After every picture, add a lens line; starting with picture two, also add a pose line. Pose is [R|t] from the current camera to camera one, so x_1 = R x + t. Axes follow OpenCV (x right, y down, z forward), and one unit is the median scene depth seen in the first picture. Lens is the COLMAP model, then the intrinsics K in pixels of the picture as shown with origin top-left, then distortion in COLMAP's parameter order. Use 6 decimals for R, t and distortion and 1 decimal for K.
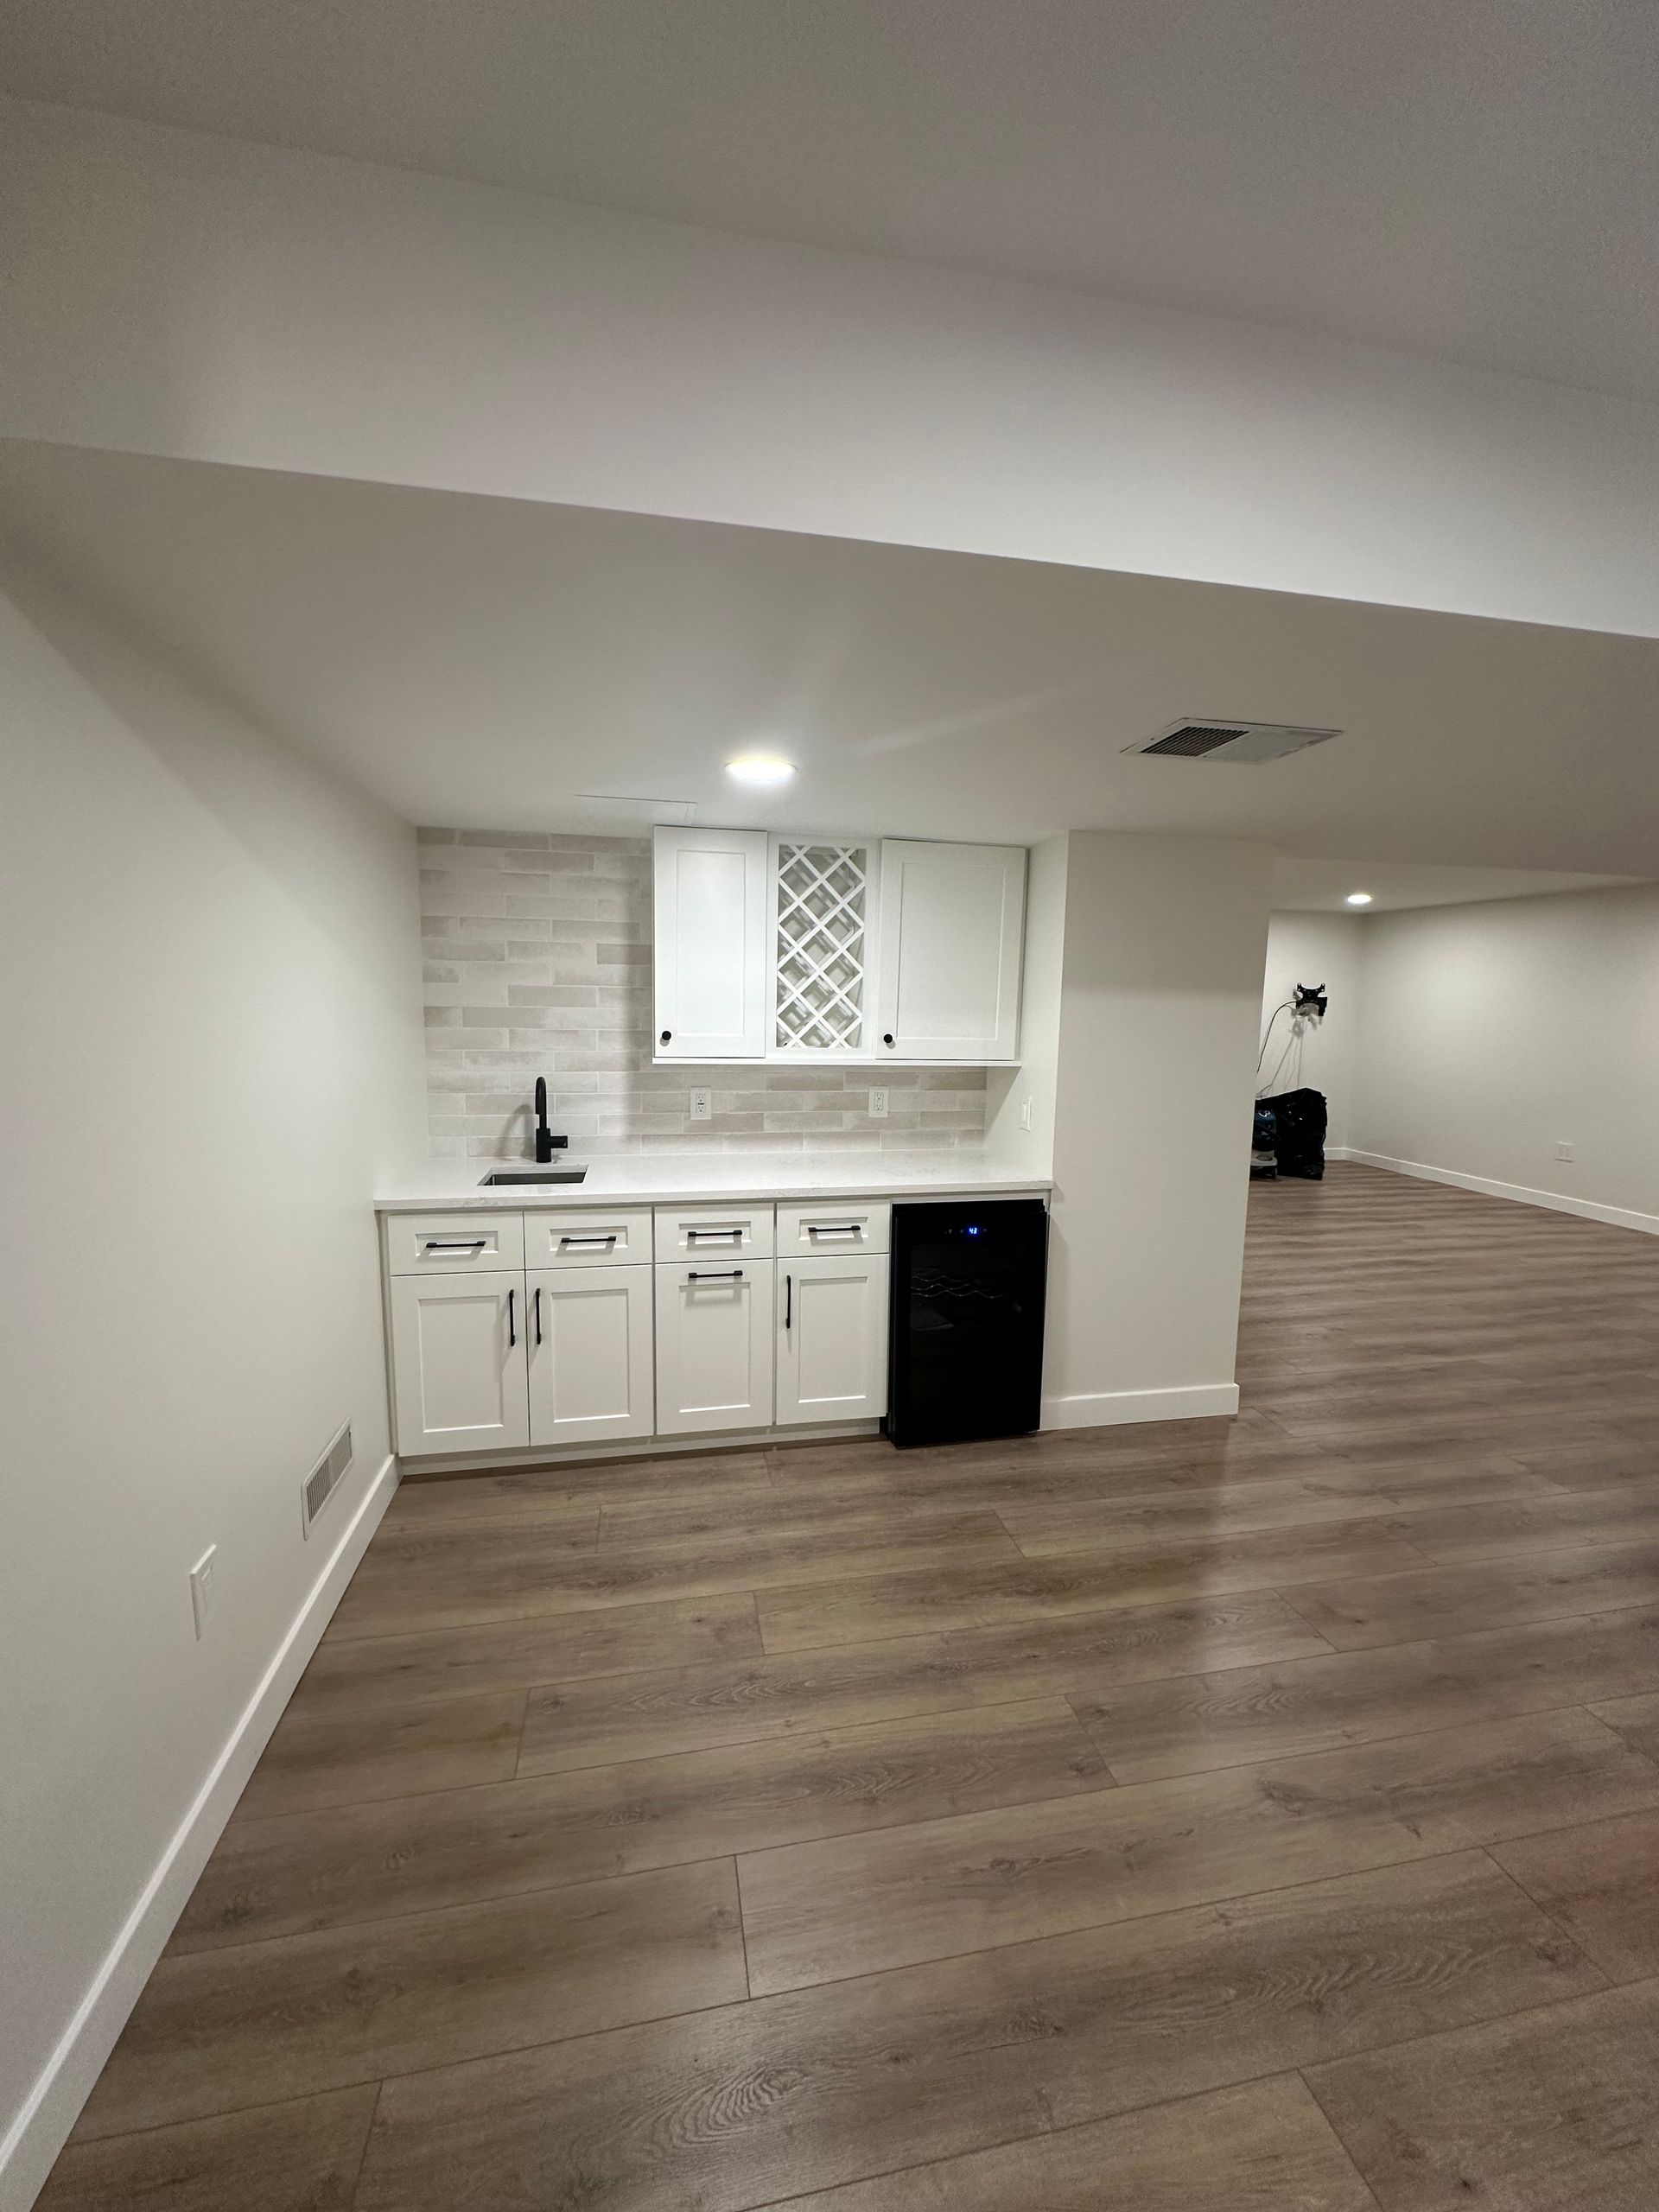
lens RADIAL K [[871.2, 0, 830.5], [0, 871.2, 1107.6], [0, 0, 1]] dist [0.006280, -0.000017]
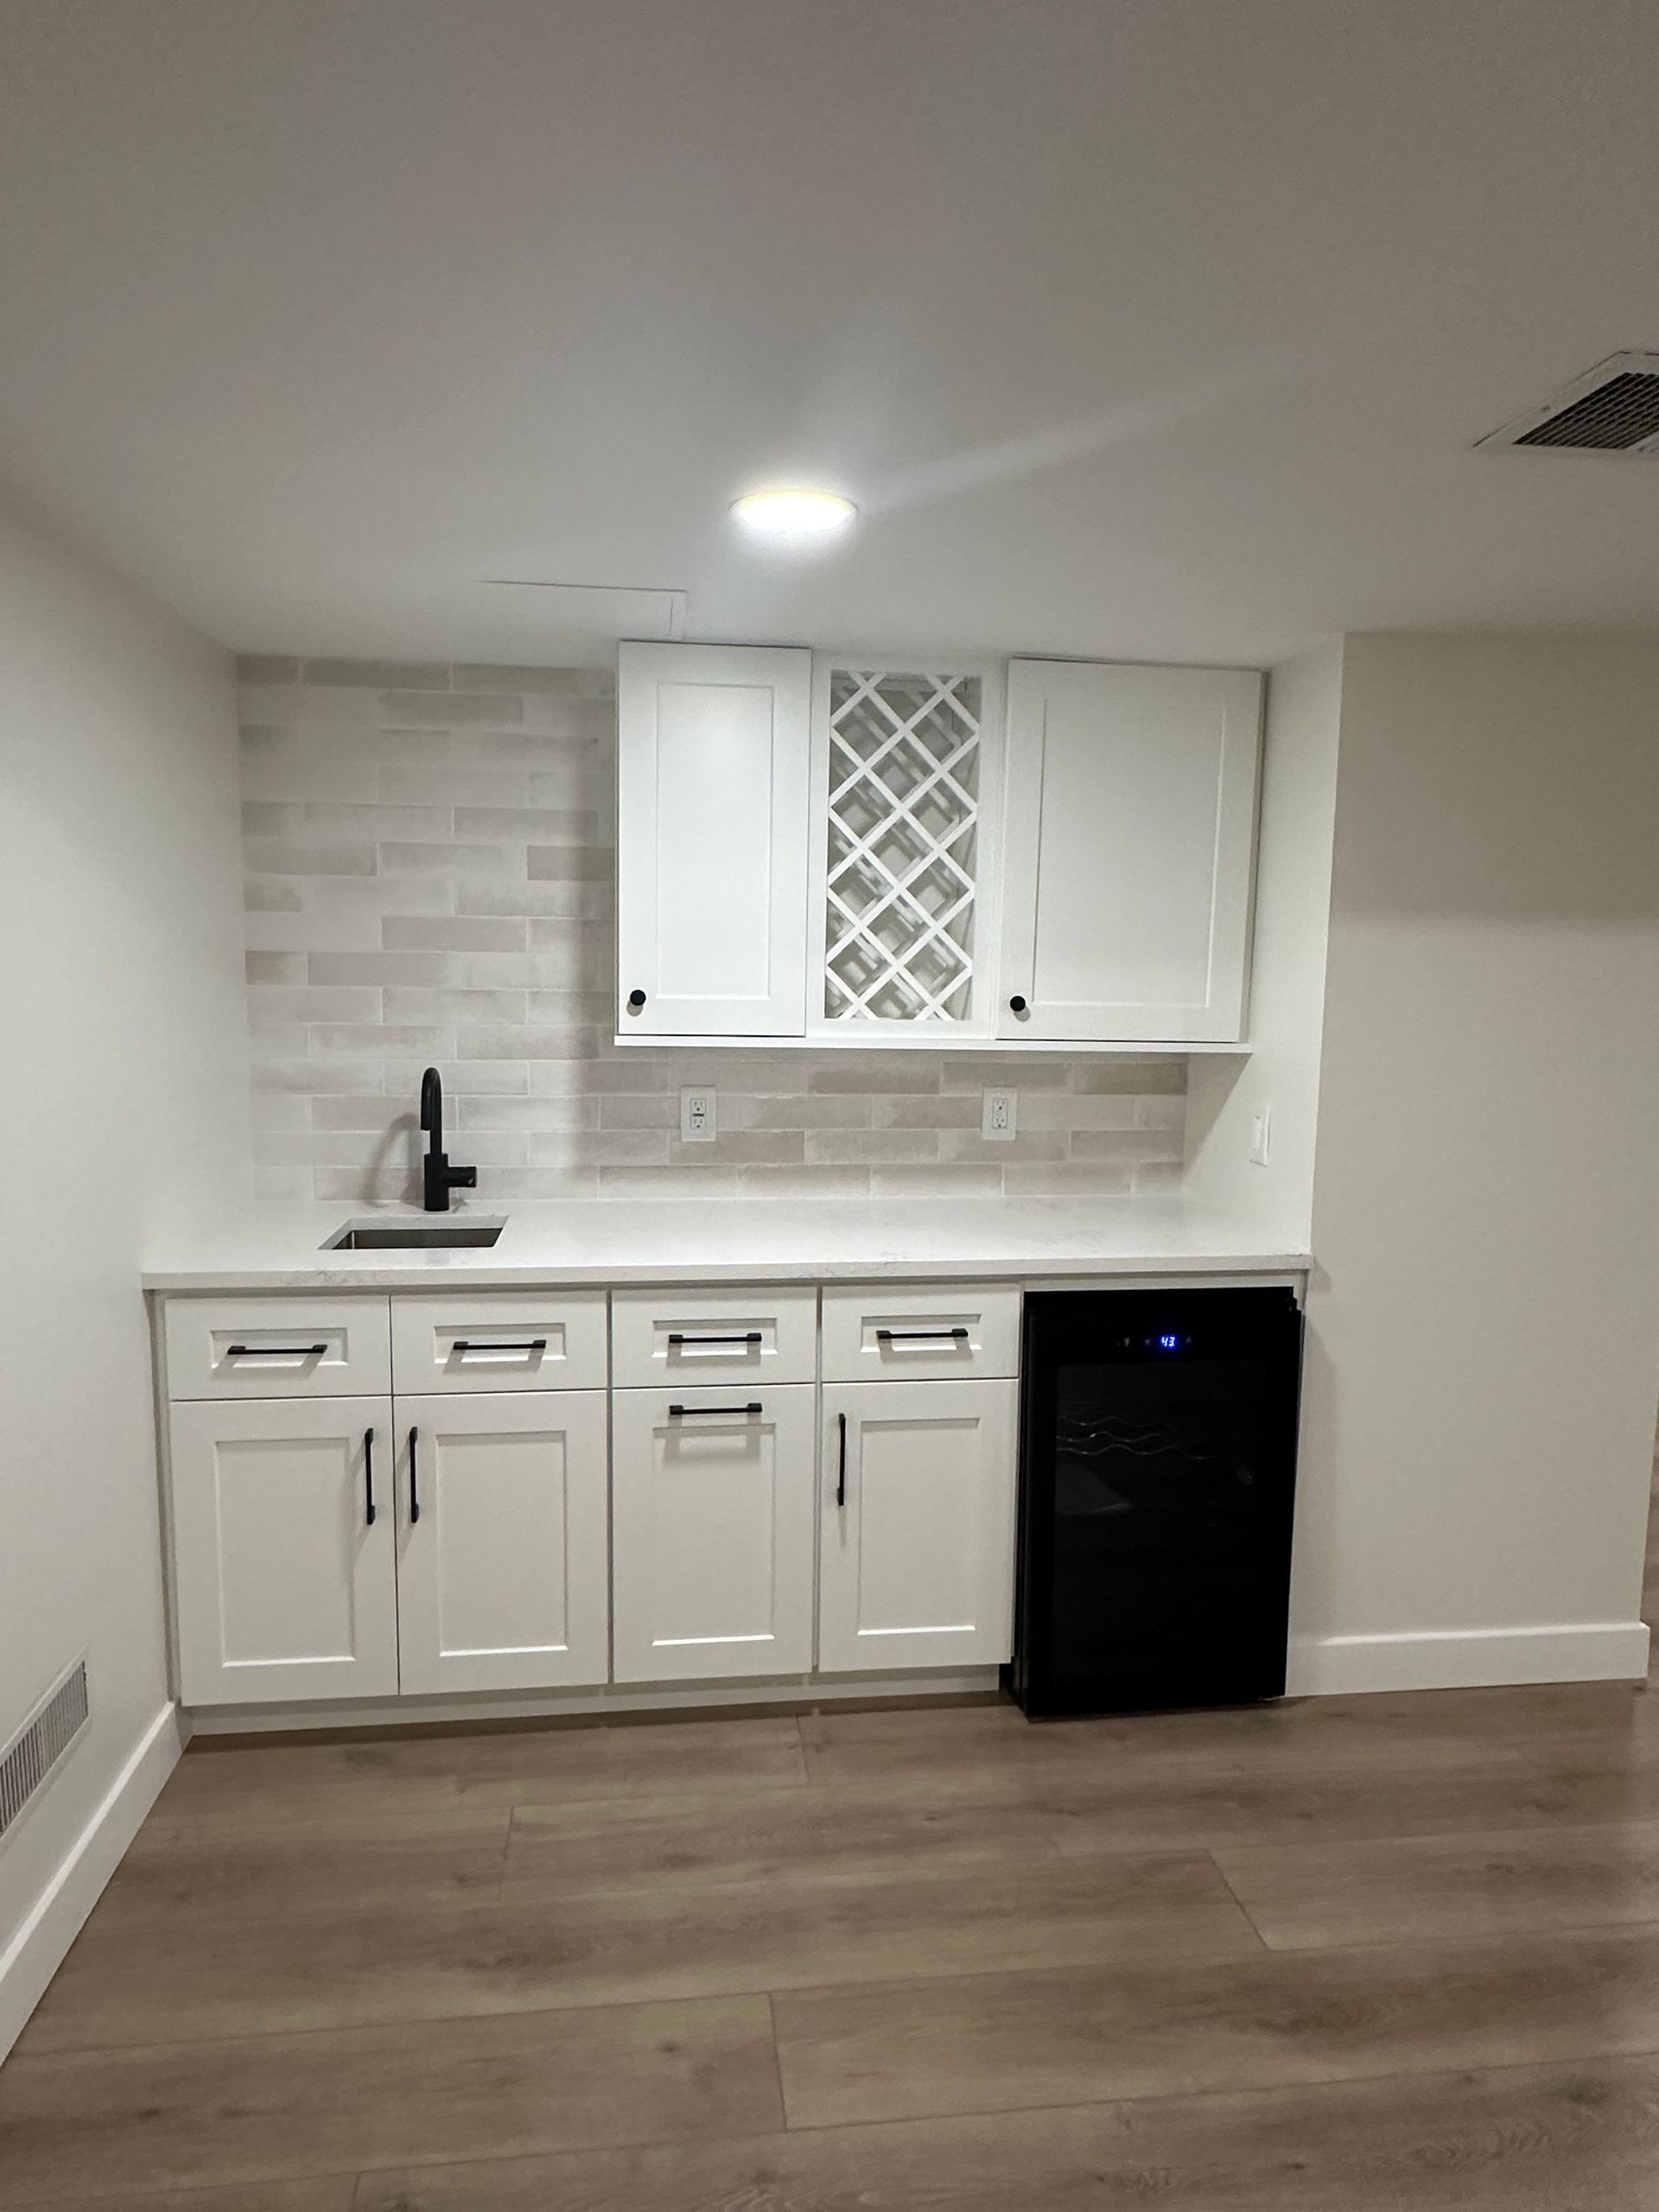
lens RADIAL K [[1331.4, 0, 816.9], [0, 1331.4, 1108.2], [0, 0, 1]] dist [0.001670, 0.002838]
pose [[0.996900, 0.006365, -0.078419, 0.003355], [-0.007301, 0.999905, -0.011655, 0.001397], [0.078337, 0.012191, 0.996852, 0.119716]]
